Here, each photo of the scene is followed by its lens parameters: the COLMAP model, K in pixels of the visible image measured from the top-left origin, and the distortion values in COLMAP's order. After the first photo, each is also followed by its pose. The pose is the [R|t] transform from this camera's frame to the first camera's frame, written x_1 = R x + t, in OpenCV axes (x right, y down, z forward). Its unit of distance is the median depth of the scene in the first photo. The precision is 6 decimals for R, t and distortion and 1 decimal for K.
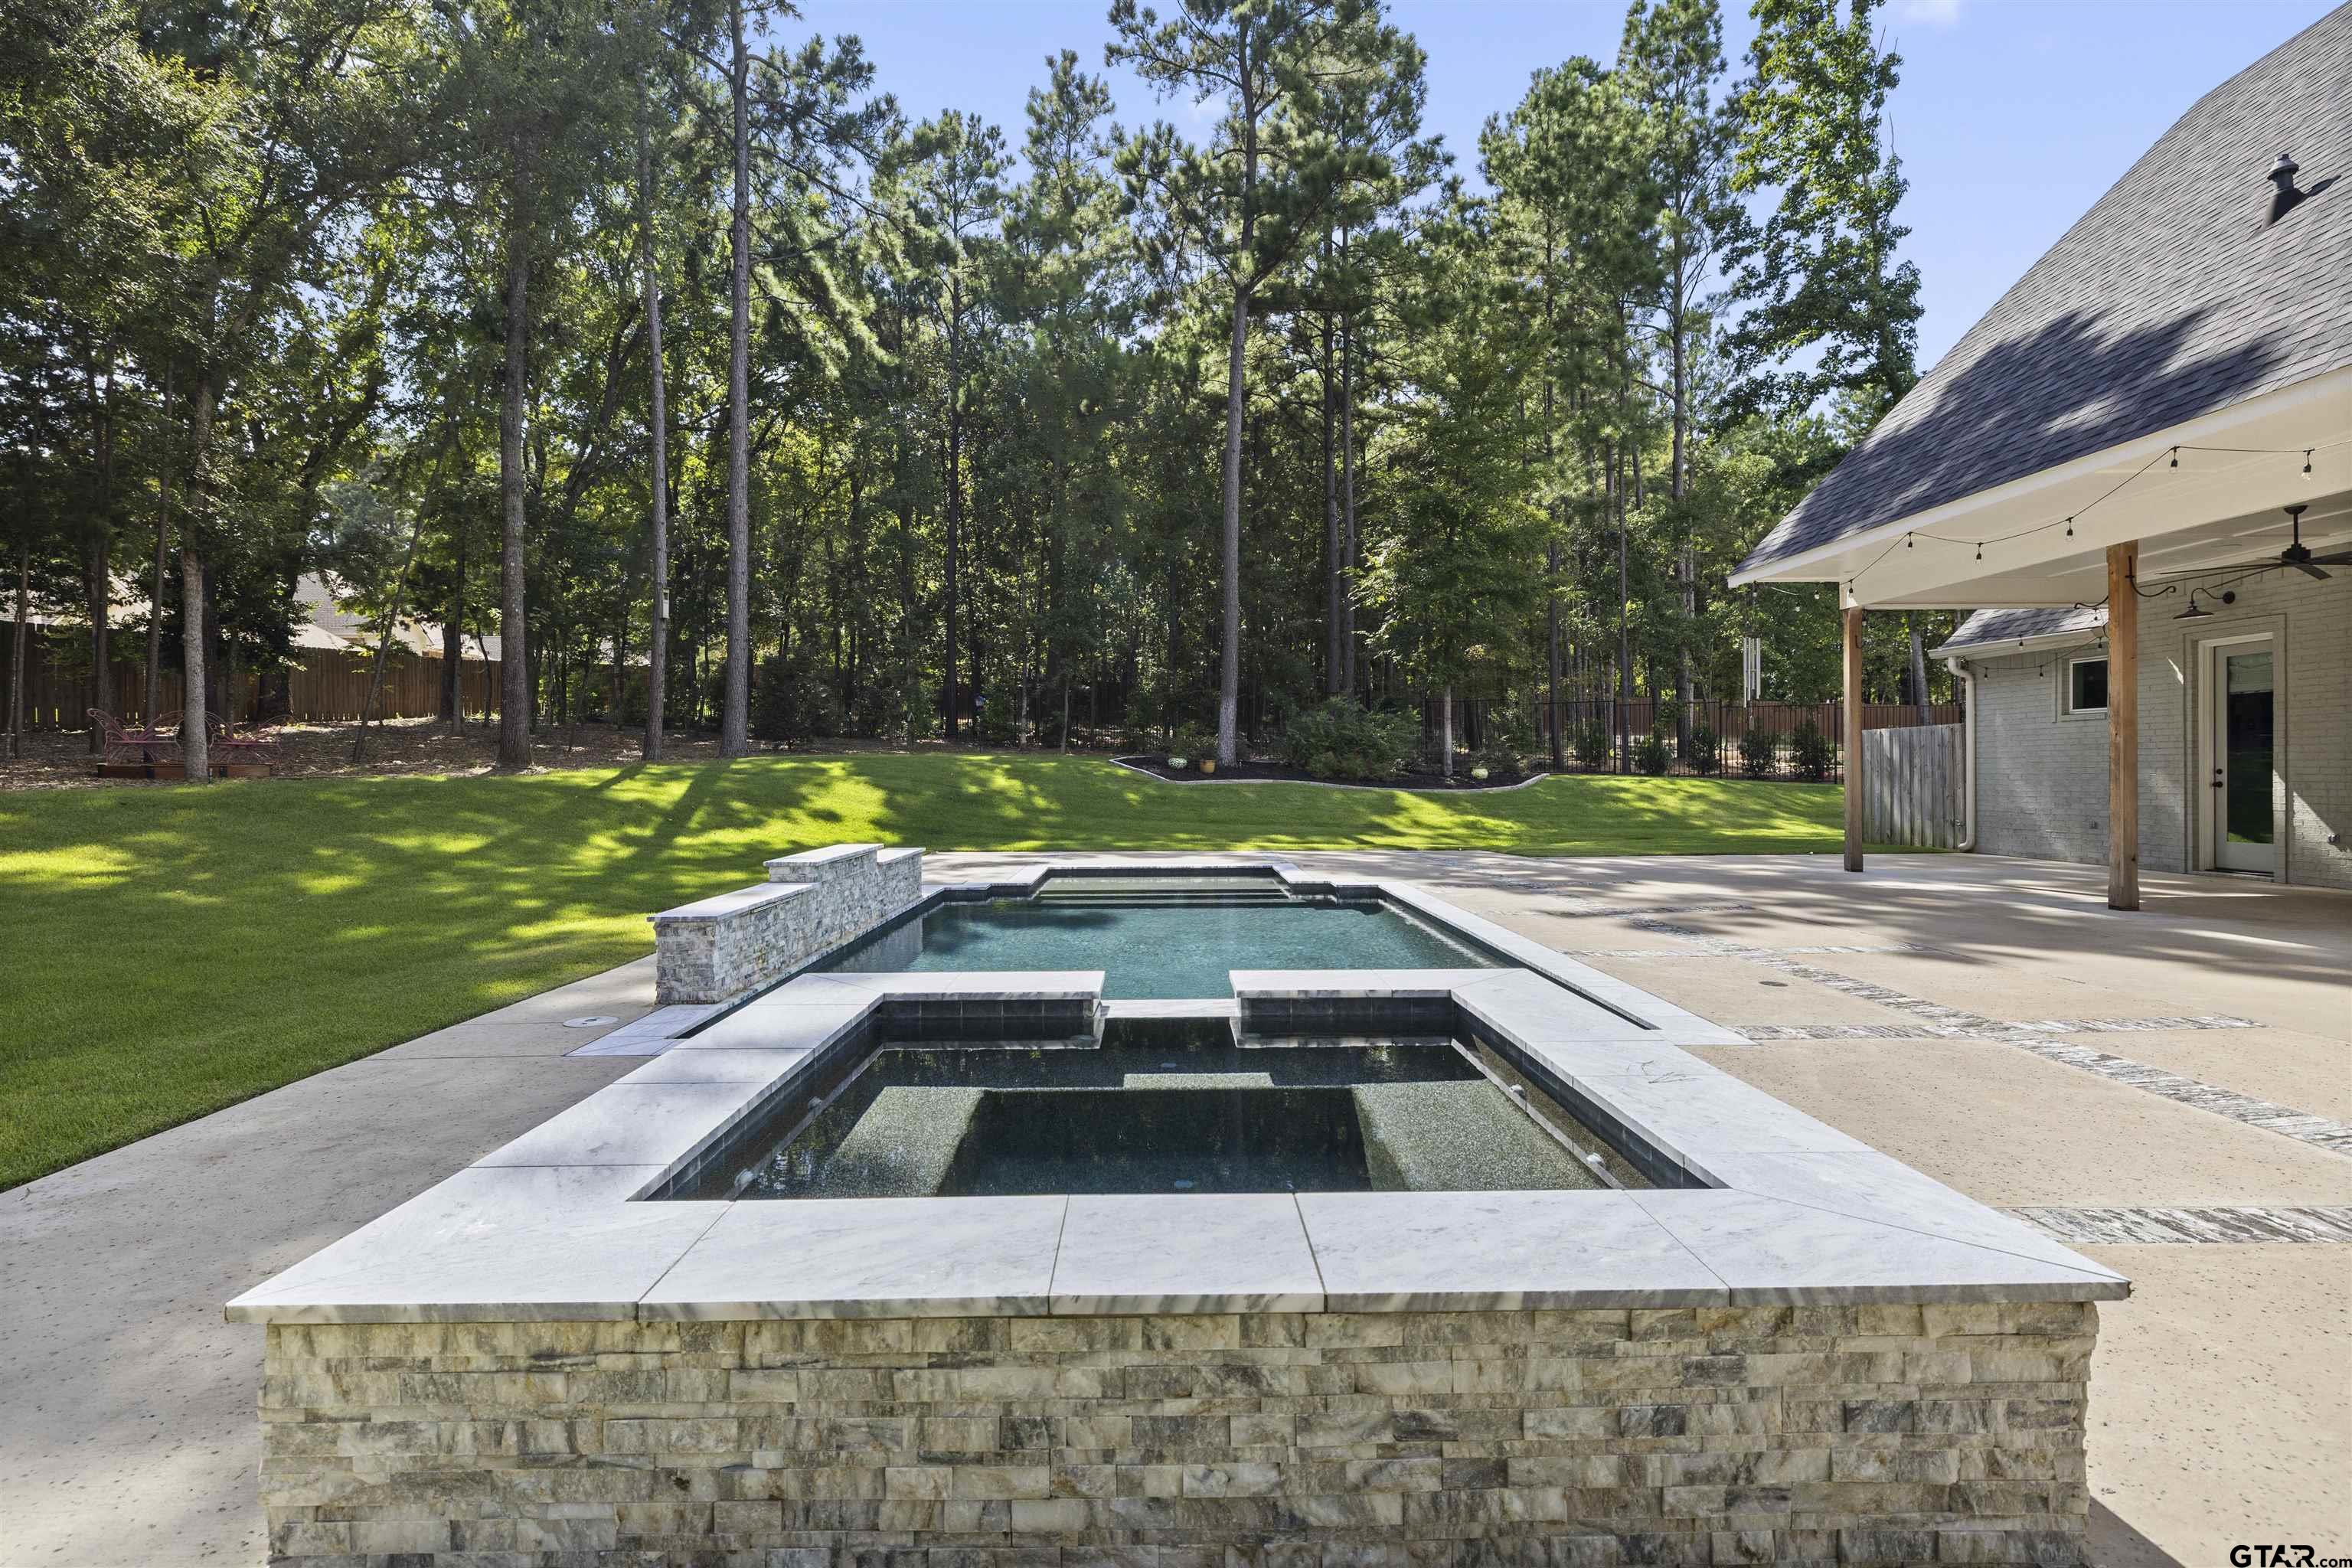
lens RADIAL K [[1169.8, 0, 1182.1], [0, 1169.8, 776.5], [0, 0, 1]] dist [0.003263, -0.000037]
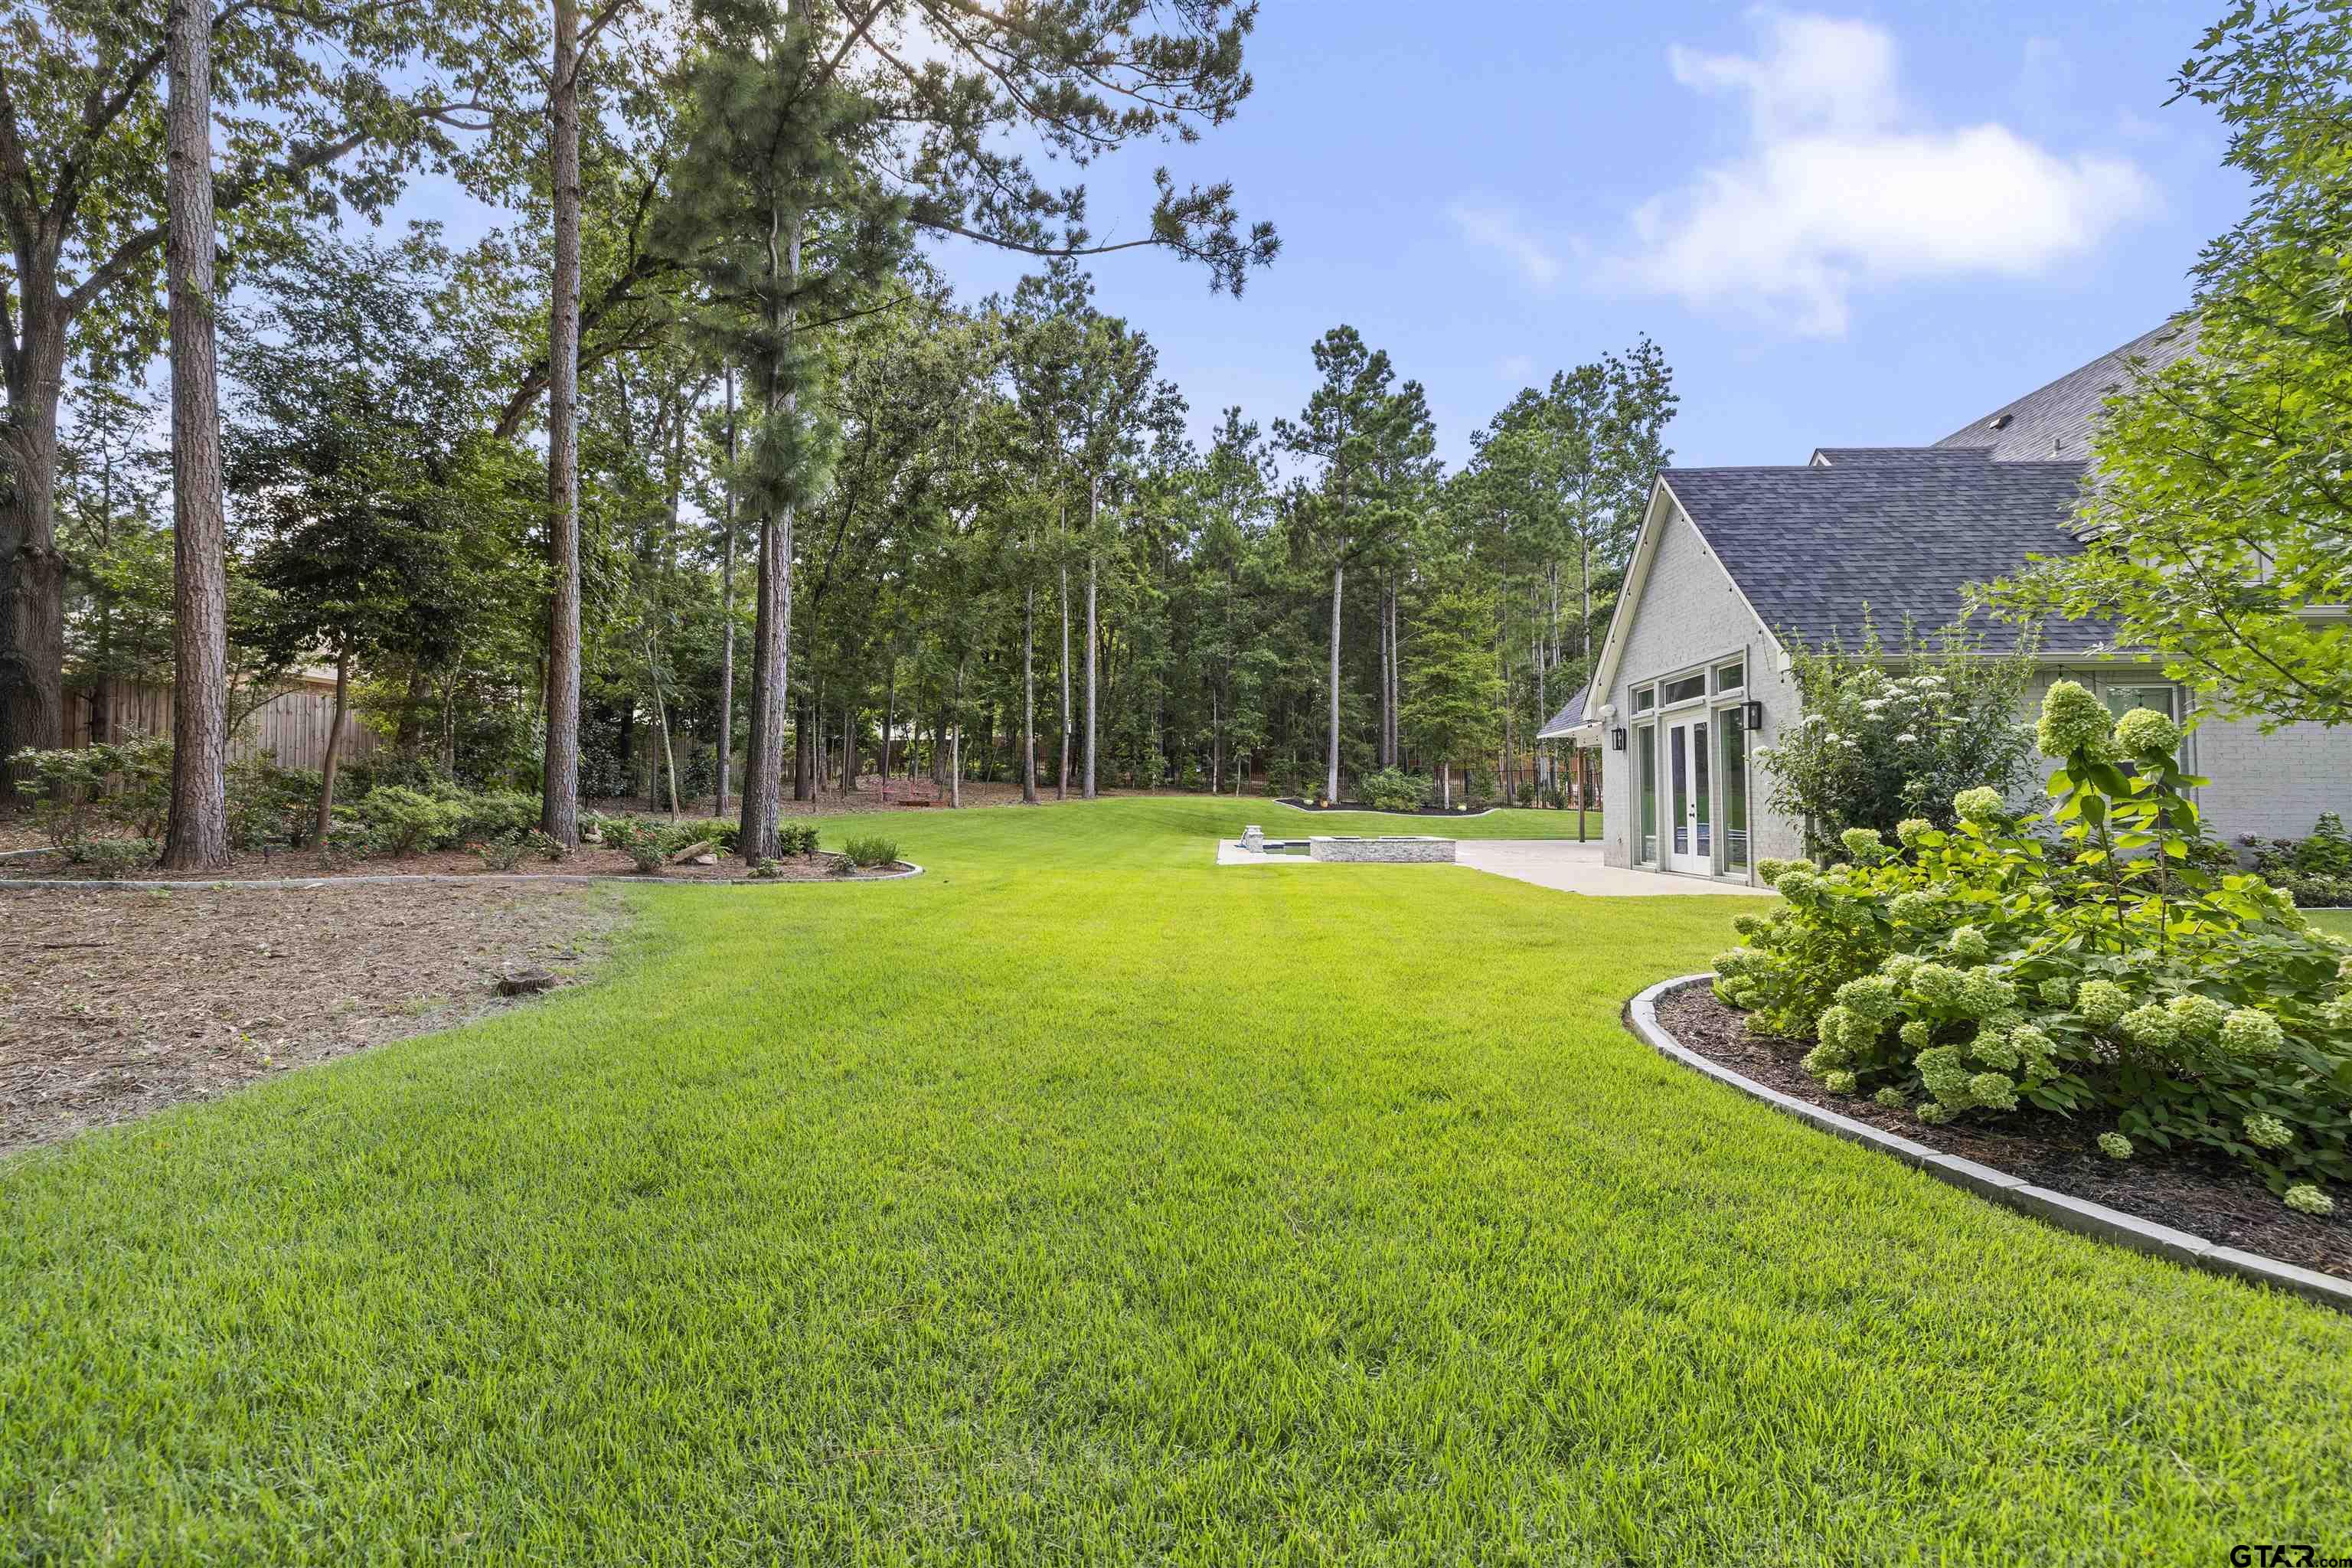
lens RADIAL K [[996.6, 0, 1173.5], [0, 996.6, 785.3], [0, 0, 1]] dist [0.000822, -0.000132]
pose [[0.996966, 0.000285, -0.077841, -0.105525], [-0.002414, 0.999625, -0.027259, 0.006768], [0.077804, 0.027365, 0.996593, -0.753044]]
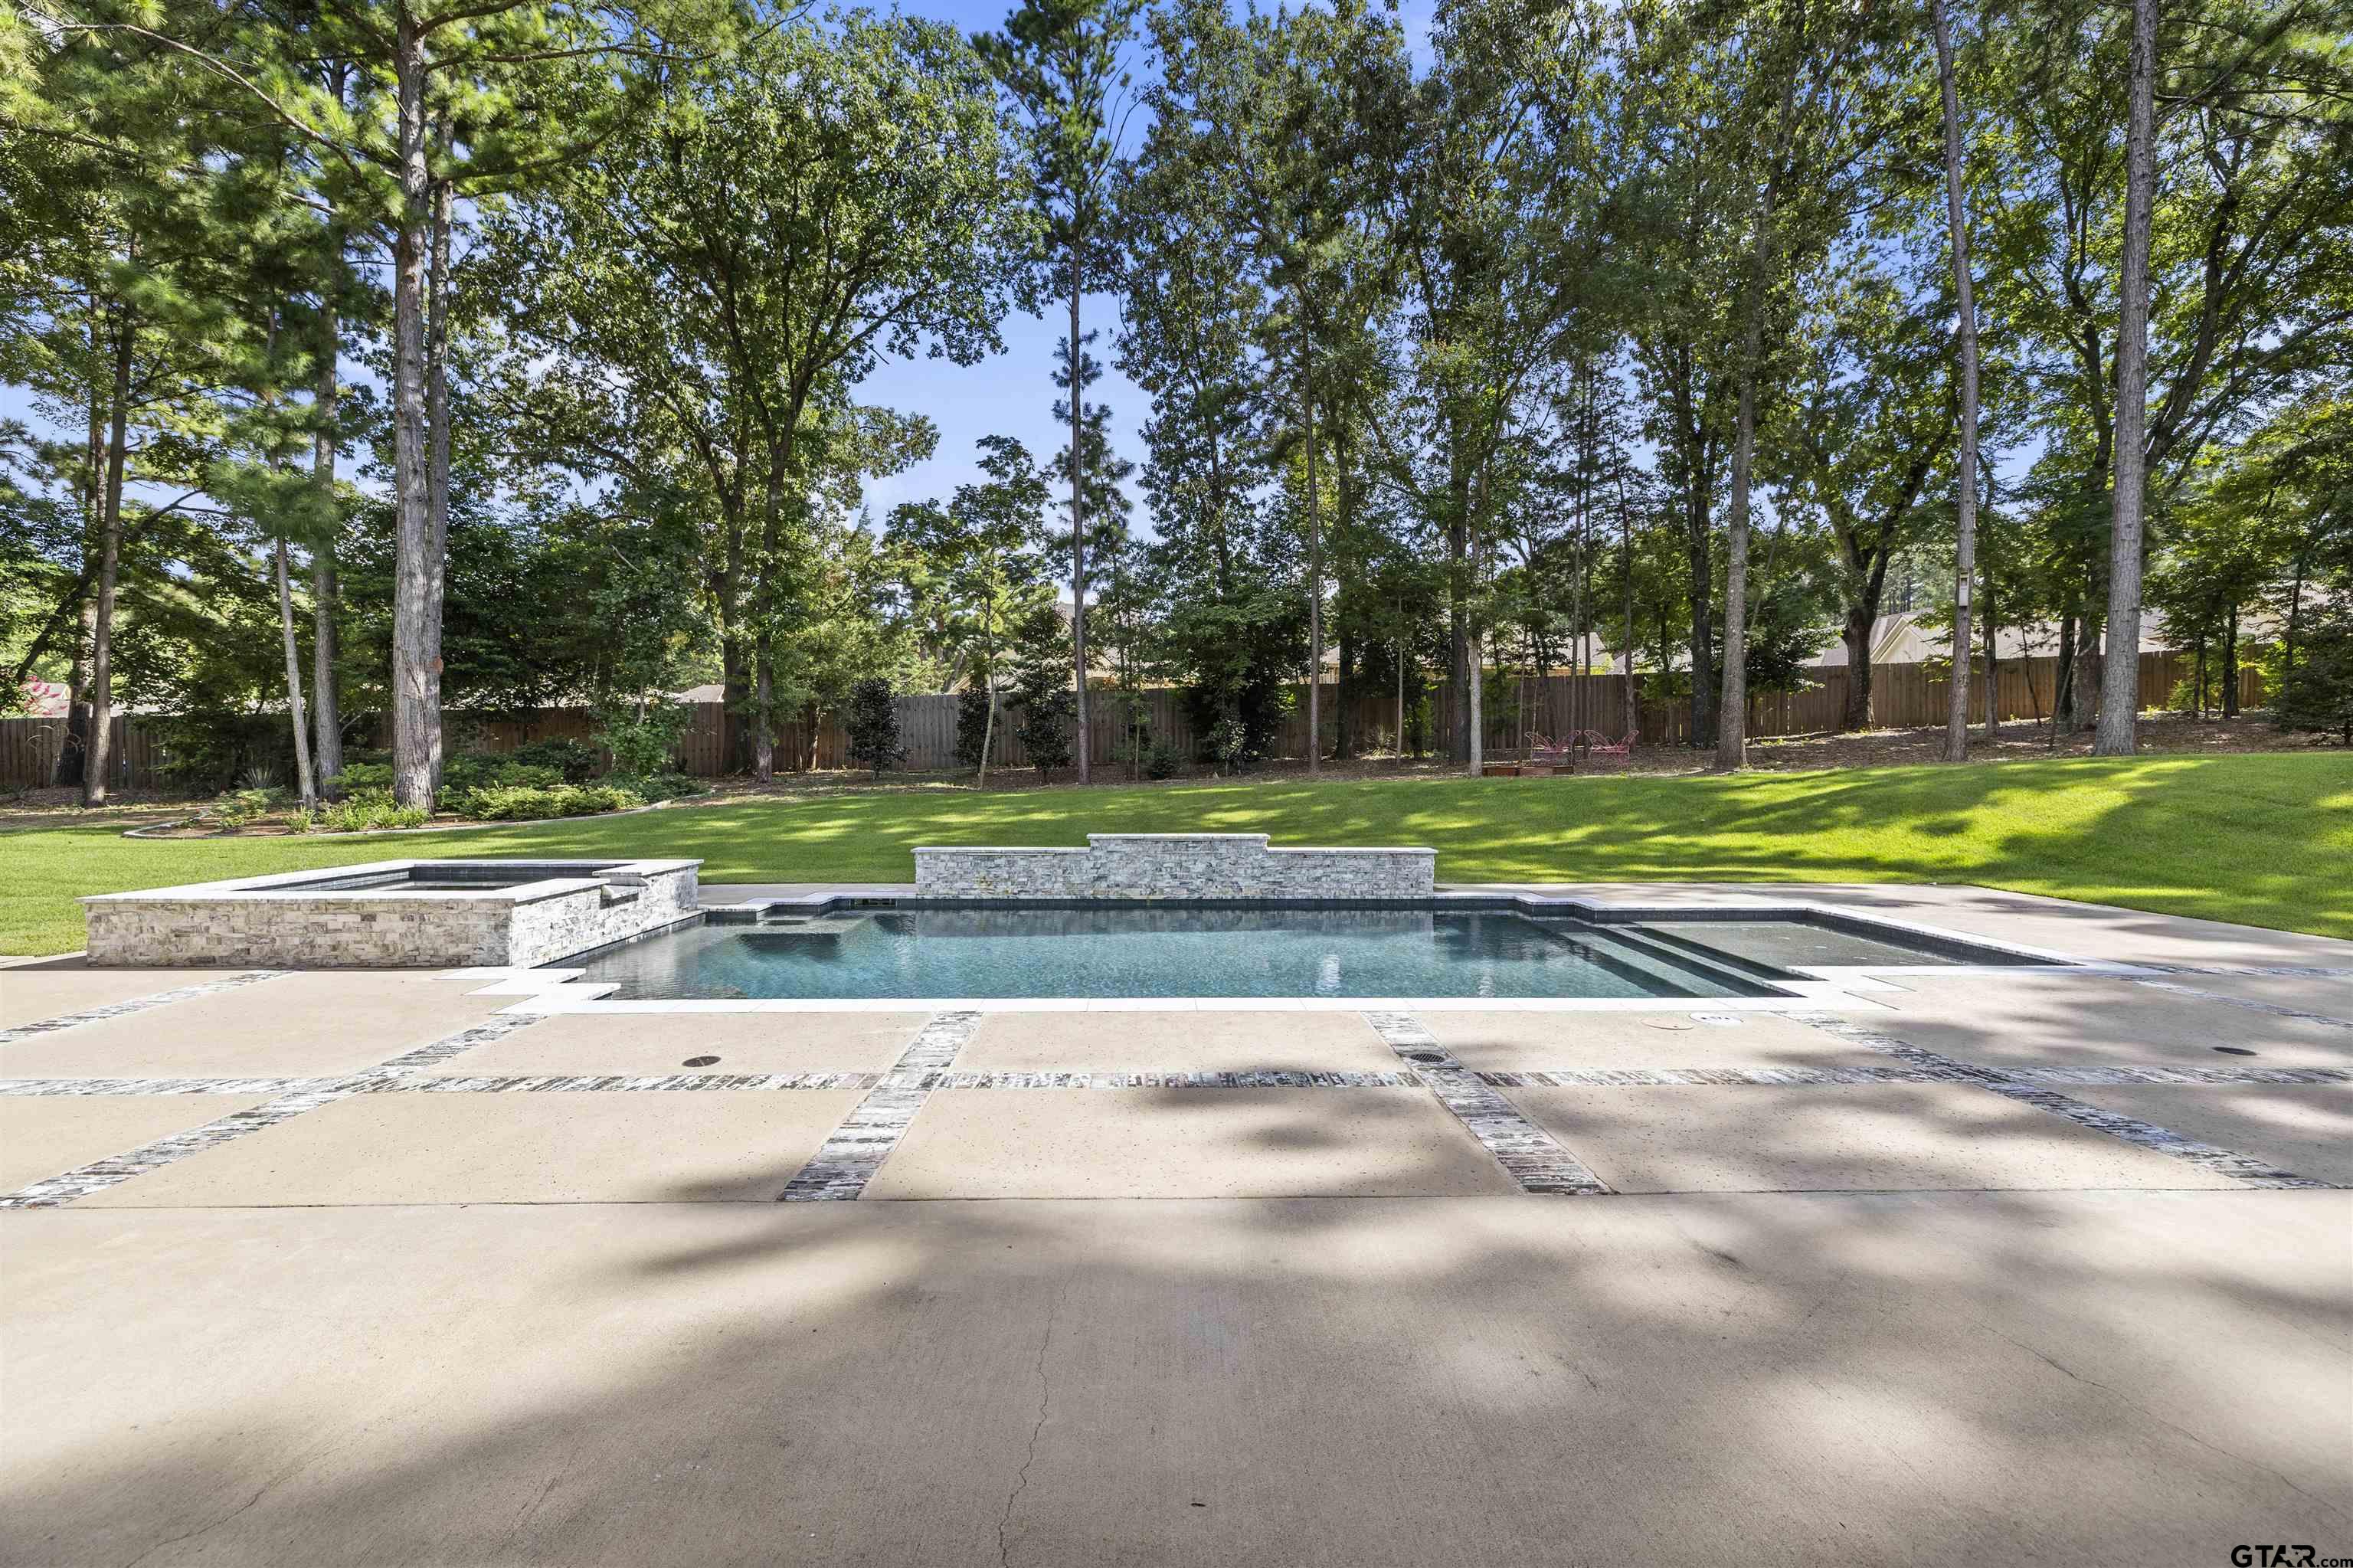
lens RADIAL K [[997.0, 0, 1158.3], [0, 997.0, 781.2], [0, 0, 1]] dist [0.000822, -0.000132]
pose [[-0.003411, 0.016702, -0.999855, 0.309094], [-0.008051, 0.999828, 0.016729, -0.005697], [0.999962, 0.008107, -0.003276, 0.335921]]
